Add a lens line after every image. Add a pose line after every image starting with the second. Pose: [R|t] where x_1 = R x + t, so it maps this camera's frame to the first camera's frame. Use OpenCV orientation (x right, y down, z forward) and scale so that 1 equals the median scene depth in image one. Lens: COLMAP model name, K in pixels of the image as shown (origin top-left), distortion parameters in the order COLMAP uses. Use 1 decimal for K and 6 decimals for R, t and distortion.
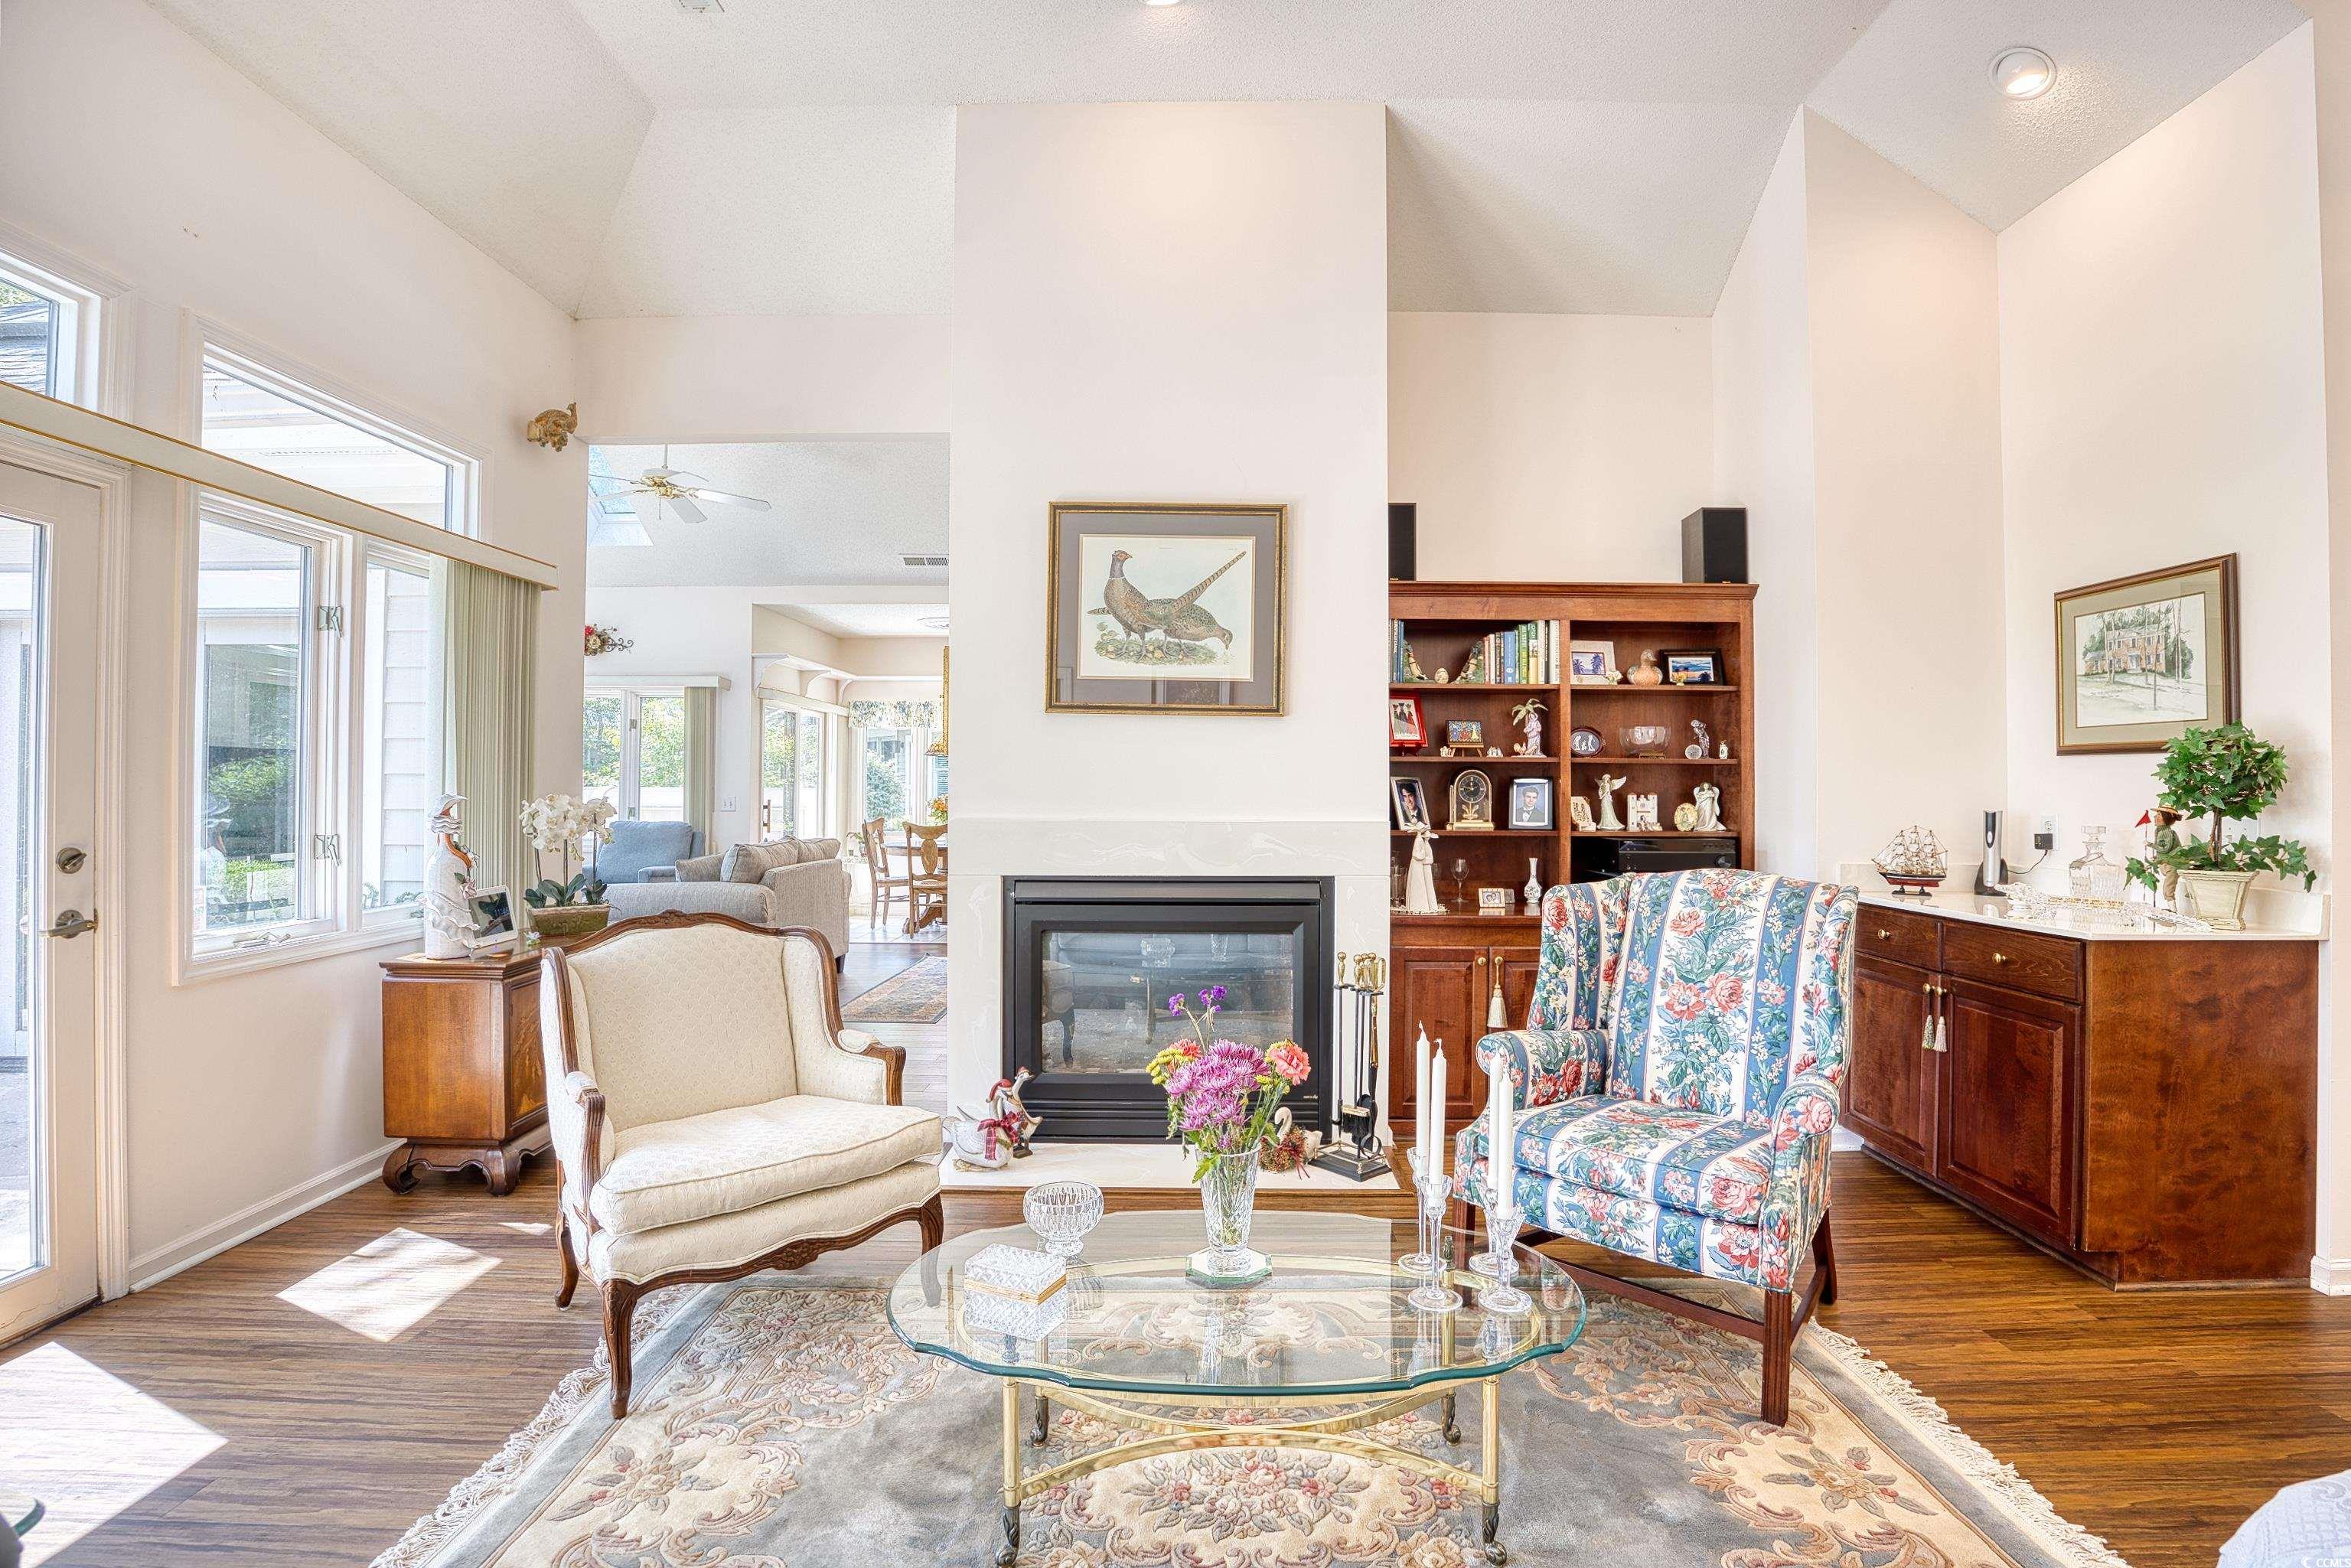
lens RADIAL K [[1111.4, 0, 1183.6], [0, 1111.4, 783.2], [0, 0, 1]] dist [-0.061336, 0.014318]
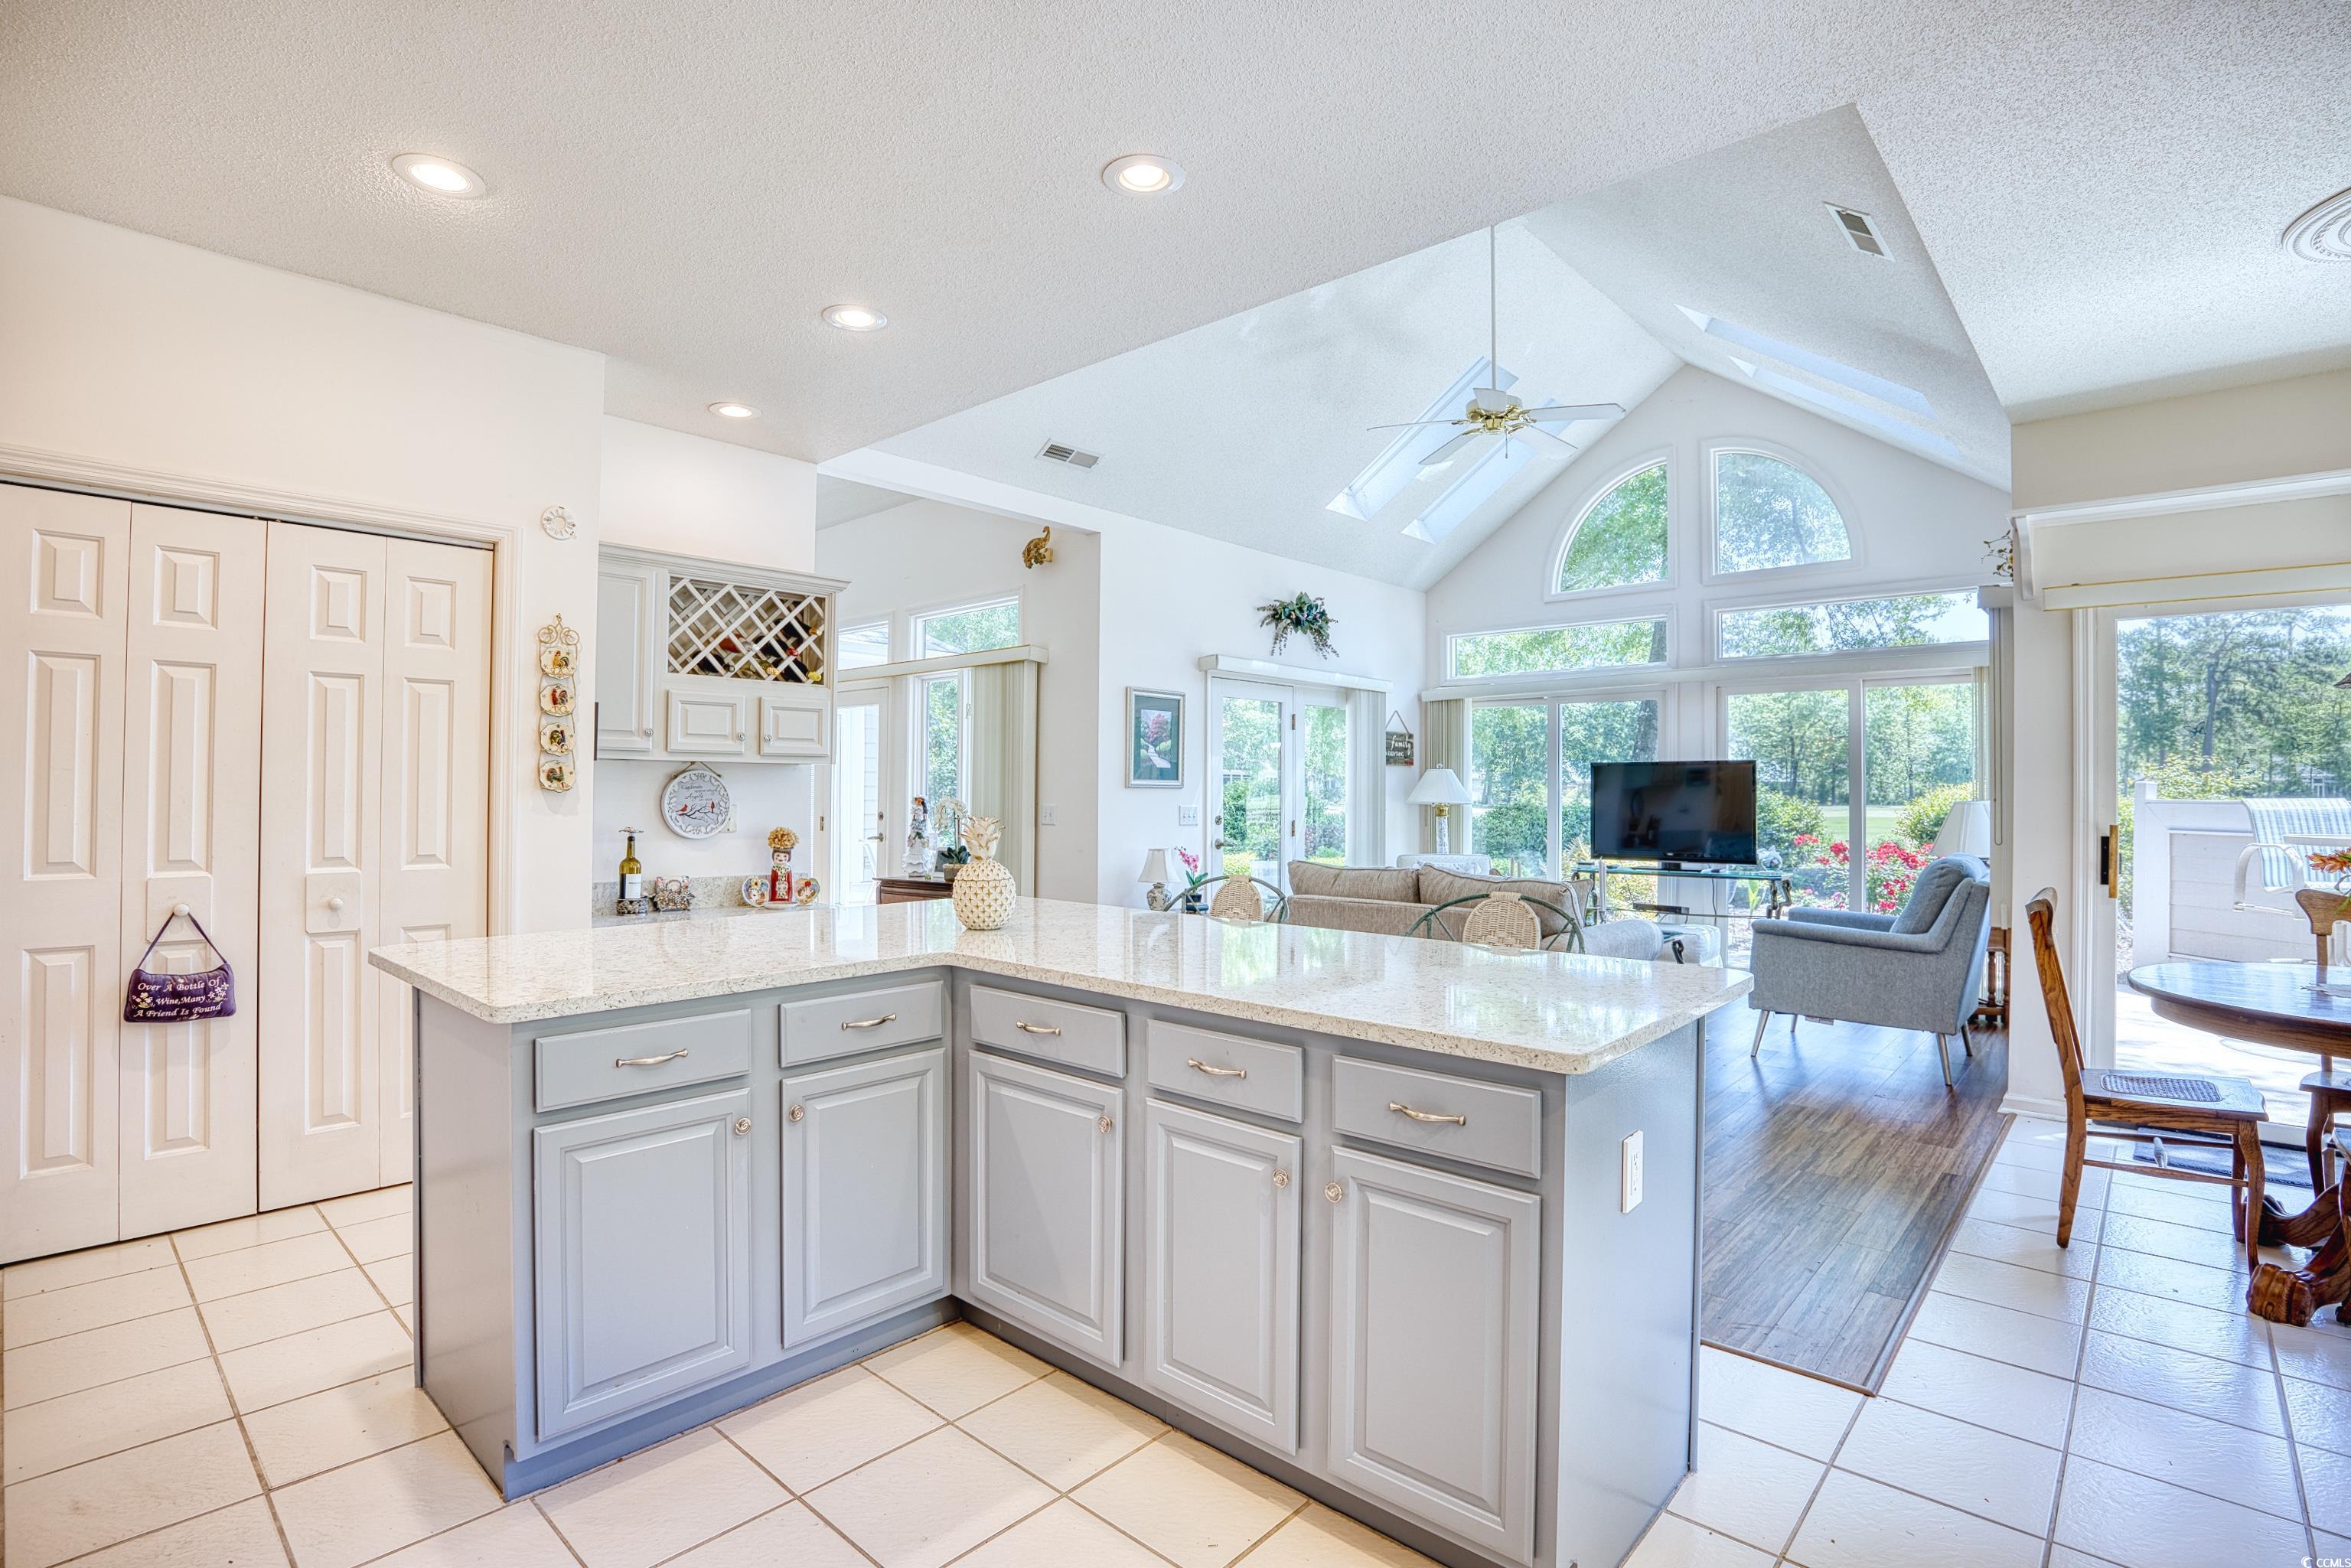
lens RADIAL K [[1111.4, 0, 1173.2], [0, 1111.4, 775.7], [0, 0, 1]] dist [-0.061336, 0.014318]
pose [[-0.663595, -0.020891, -0.747800, 0.196222], [-0.005629, 0.999721, -0.022933, 0.006935], [0.748071, -0.011009, -0.663528, 0.993008]]
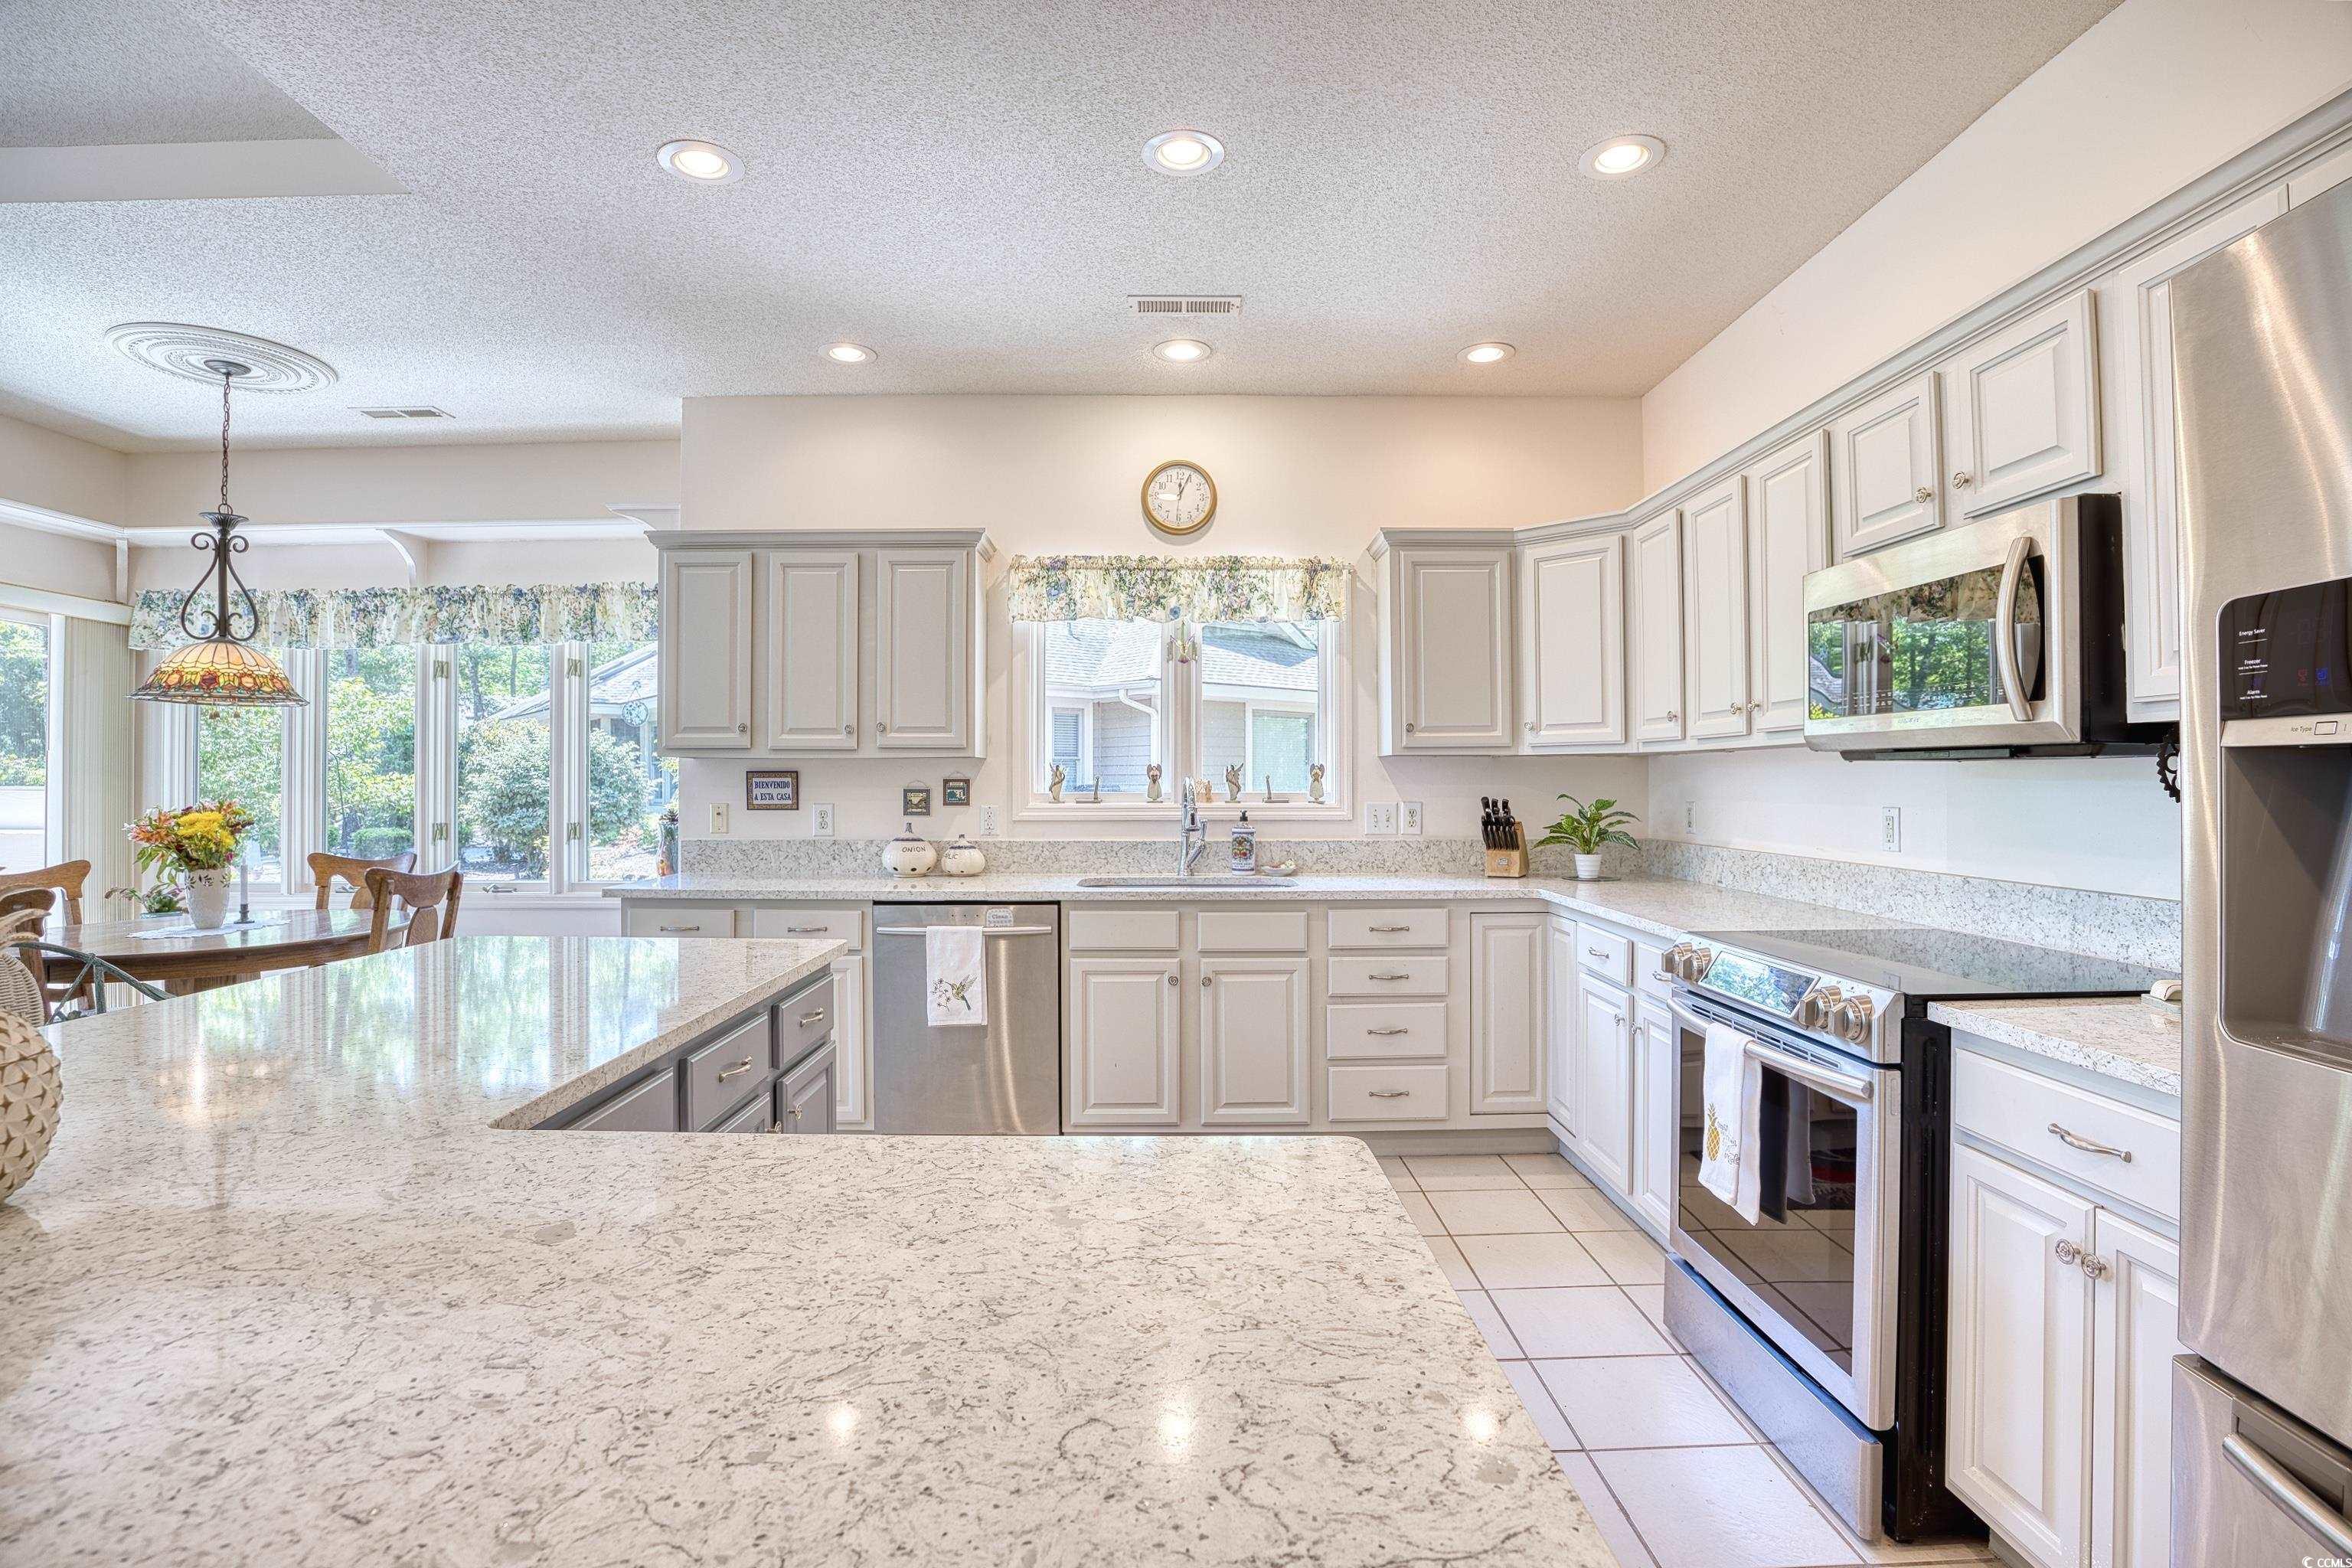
lens RADIAL K [[1111.9, 0, 1170.8], [0, 1111.9, 773.8], [0, 0, 1]] dist [-0.061336, 0.014318]
pose [[0.999073, -0.006530, 0.042559, 0.114450], [0.006654, 0.999974, -0.002763, 0.004183], [-0.042540, 0.003044, 0.999090, 0.652466]]
